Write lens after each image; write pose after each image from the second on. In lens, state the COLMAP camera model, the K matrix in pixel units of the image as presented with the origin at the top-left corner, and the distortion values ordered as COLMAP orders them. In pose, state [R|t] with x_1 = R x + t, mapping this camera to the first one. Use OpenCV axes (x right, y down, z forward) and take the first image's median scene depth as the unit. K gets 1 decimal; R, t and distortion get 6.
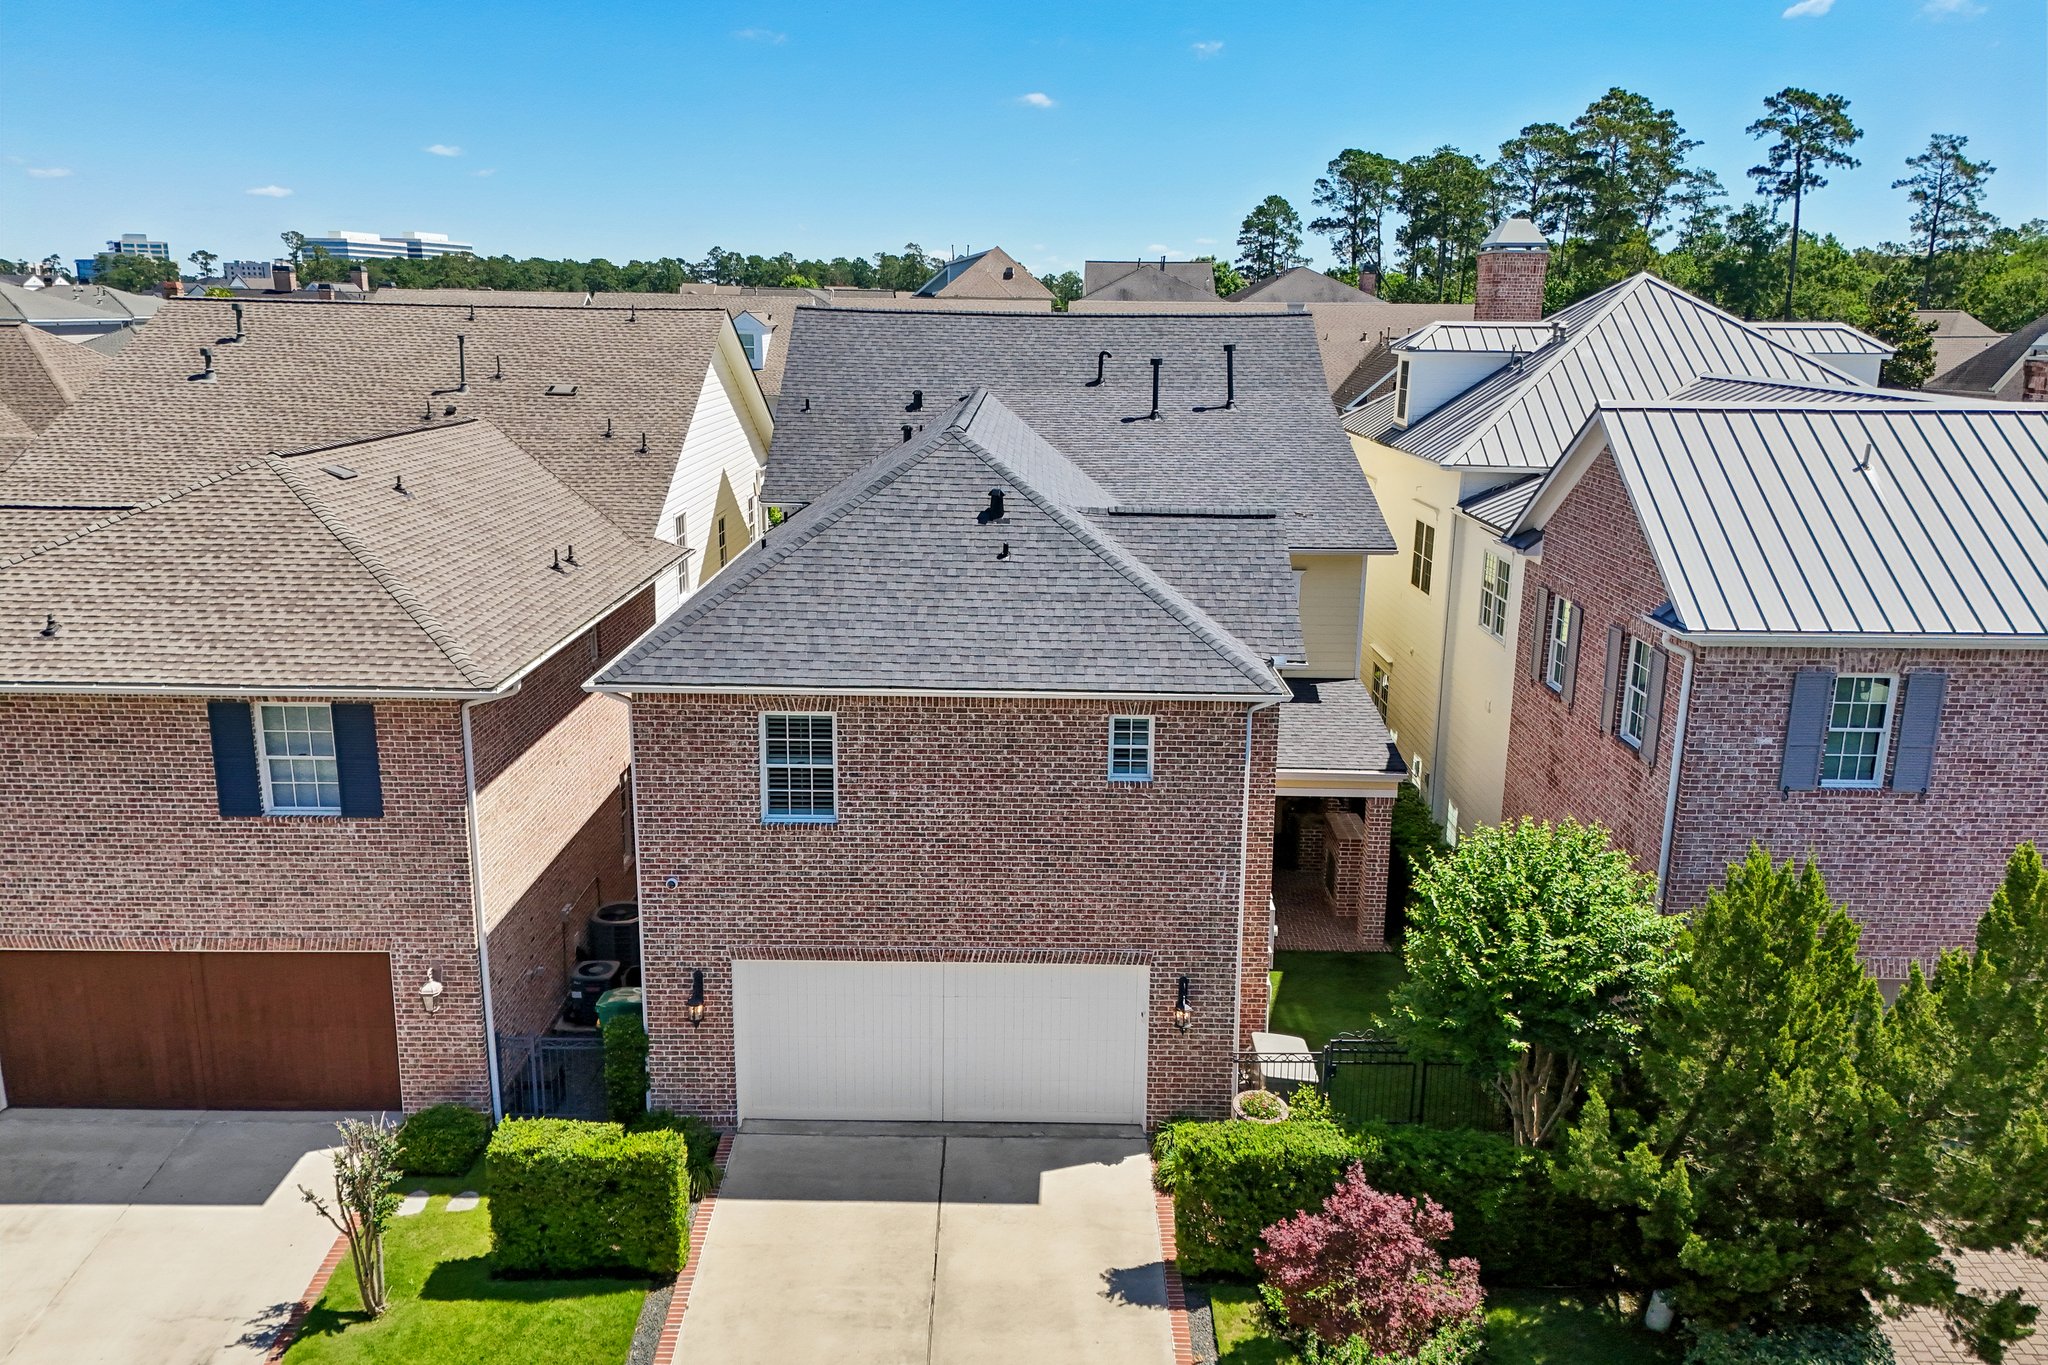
lens RADIAL K [[1492.9, 0, 1026.2], [0, 1492.9, 691.7], [0, 0, 1]] dist [0.098333, -0.114661]
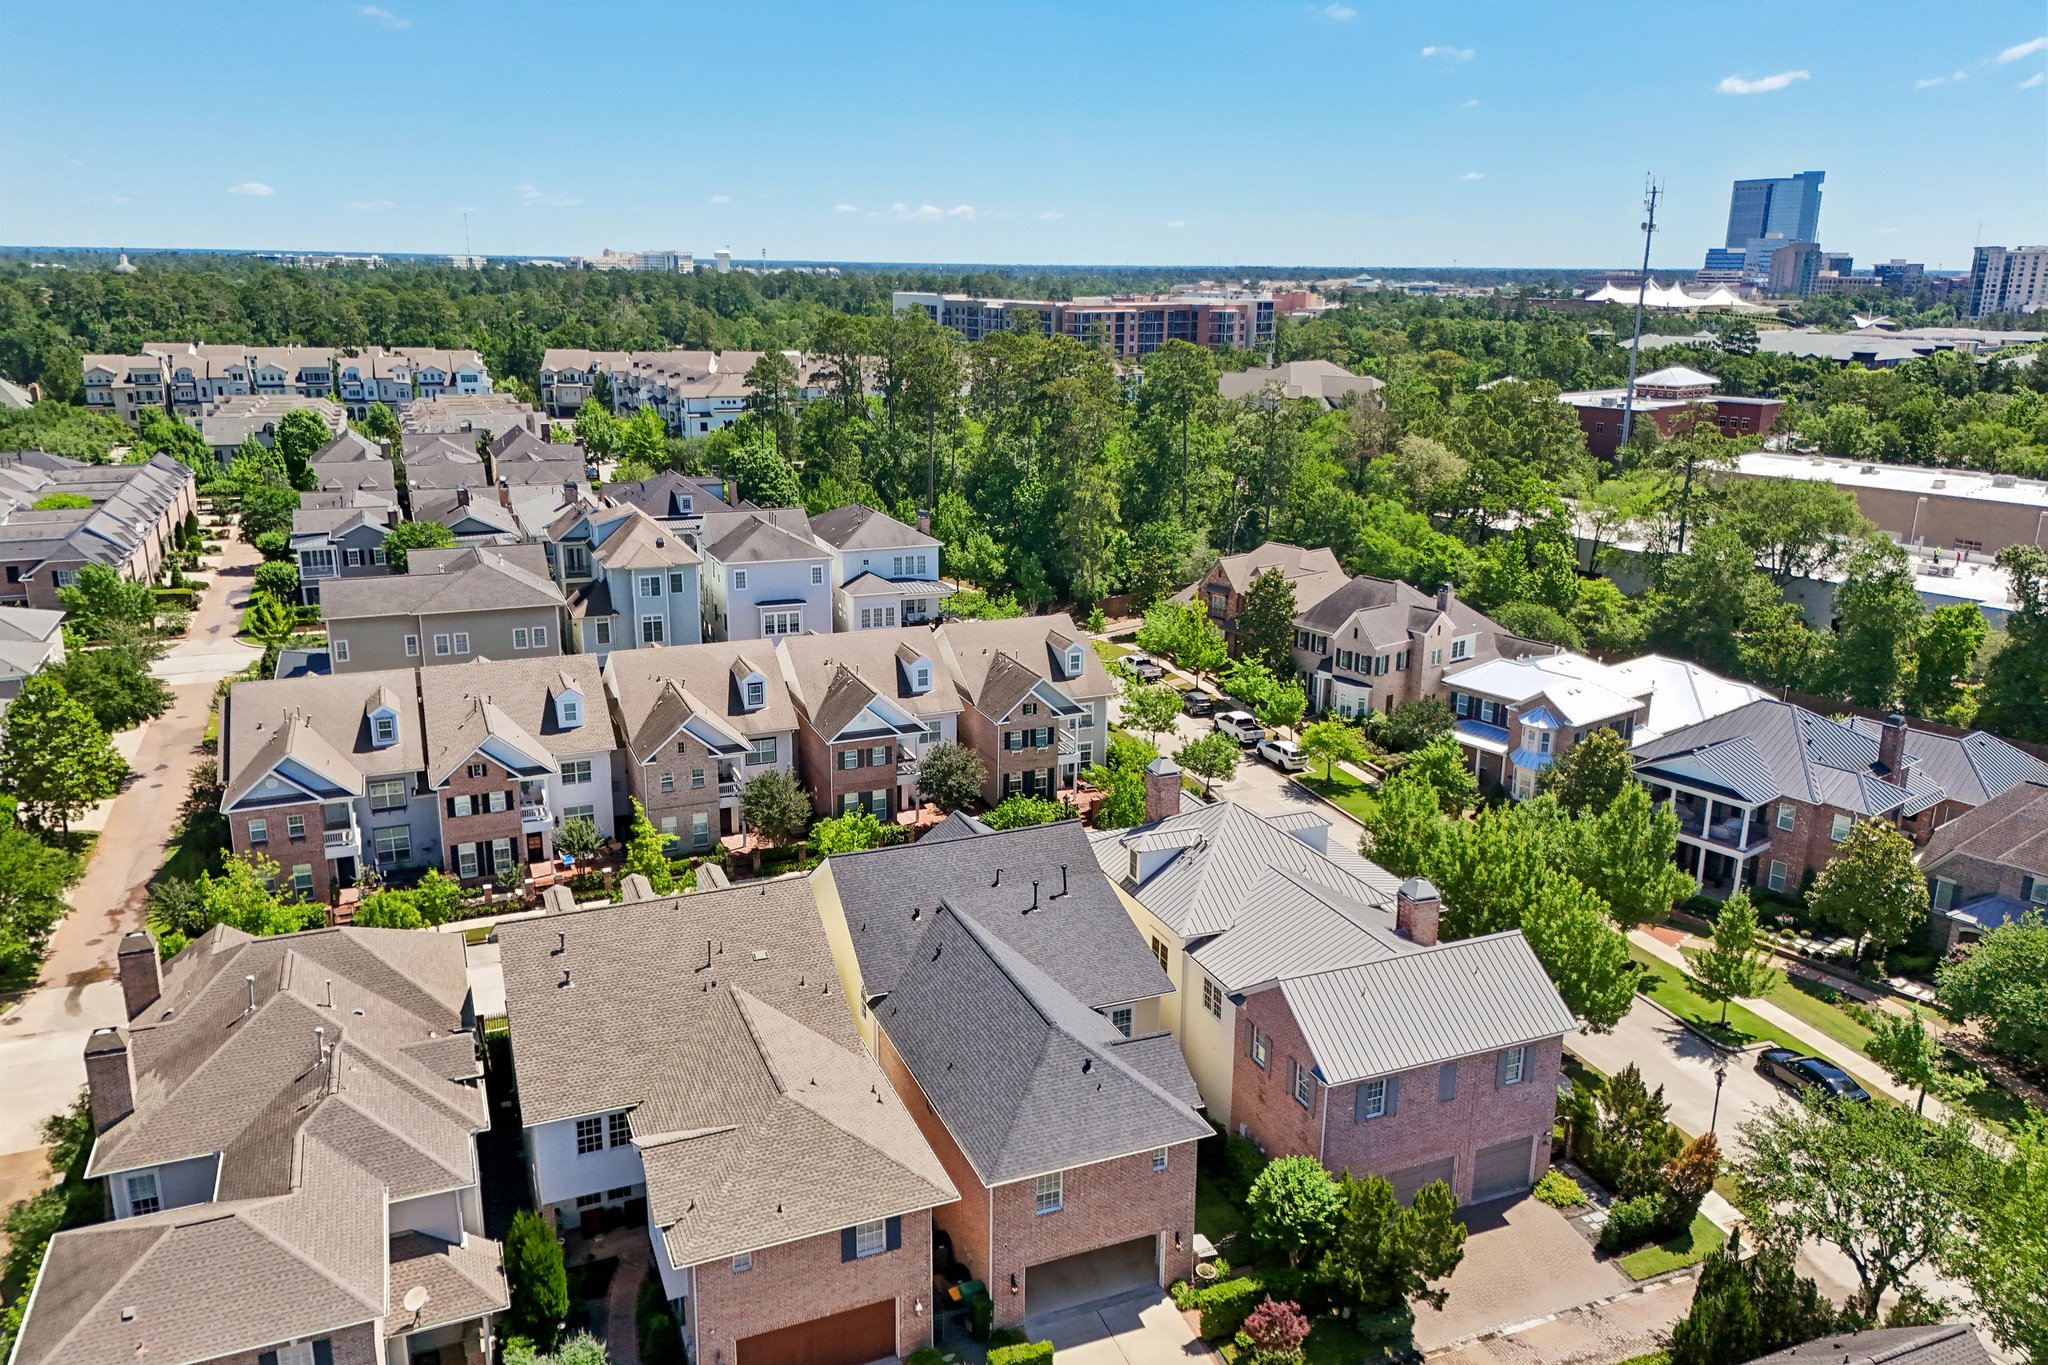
lens RADIAL K [[1492.9, 0, 1026.2], [0, 1492.9, 691.7], [0, 0, 1]] dist [0.098333, -0.114661]
pose [[0.921481, -0.109366, 0.372709, -1.112768], [0.097173, 0.993939, 0.051409, -0.995485], [-0.376072, -0.011155, 0.926523, -1.496137]]
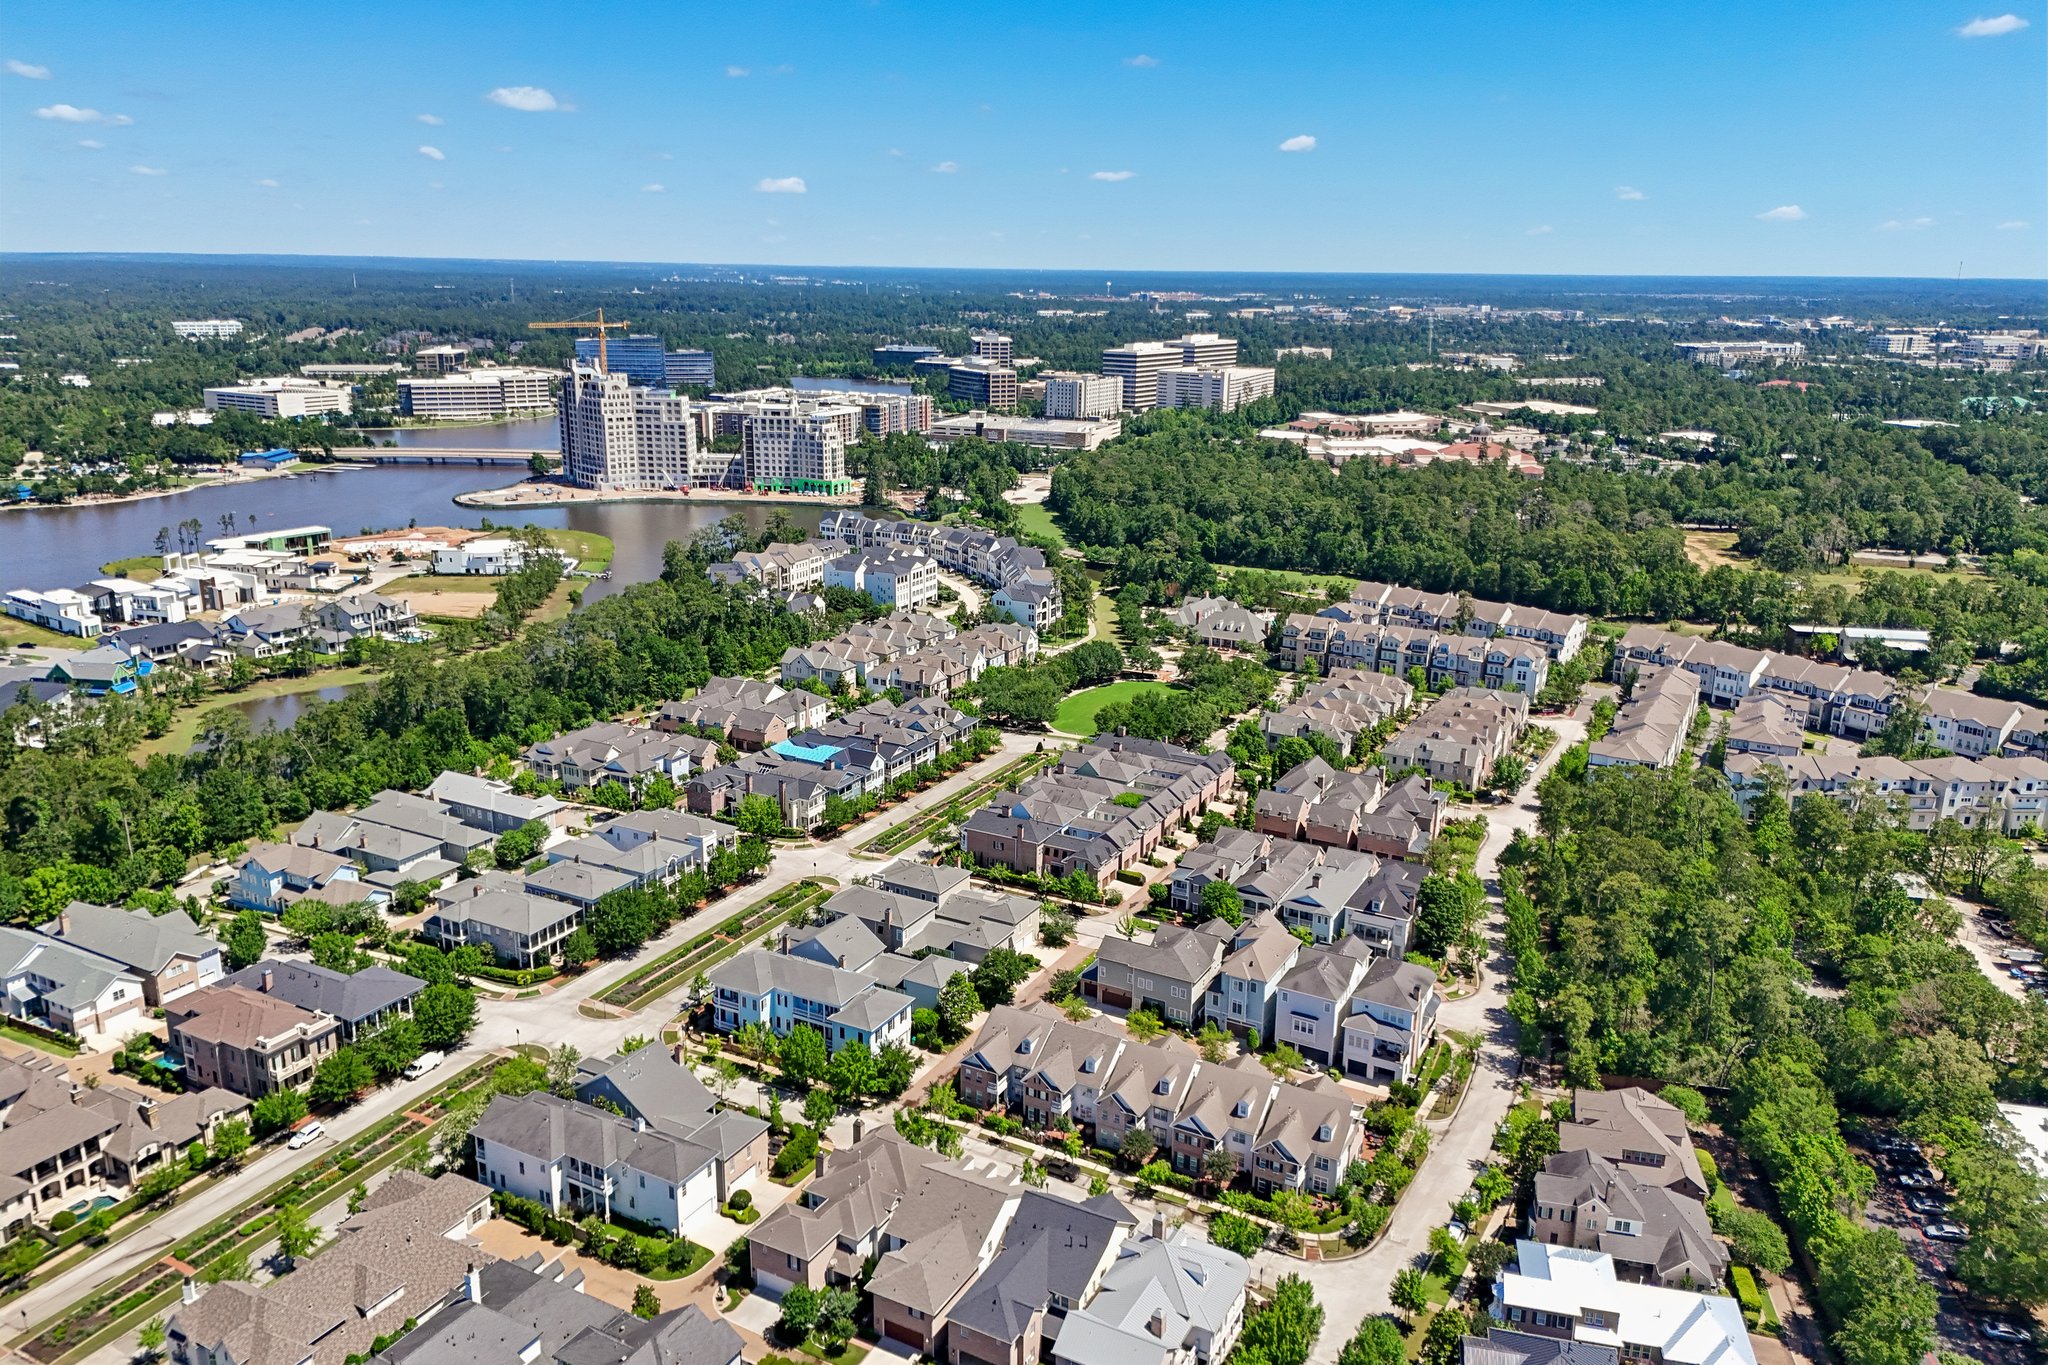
lens RADIAL K [[1492.9, 0, 1026.2], [0, 1492.9, 691.7], [0, 0, 1]] dist [0.098333, -0.114661]
pose [[0.879672, 0.129286, -0.457670, 3.698102], [-0.119199, 0.991560, 0.050995, -4.116873], [0.460400, 0.009695, 0.887659, -6.654245]]
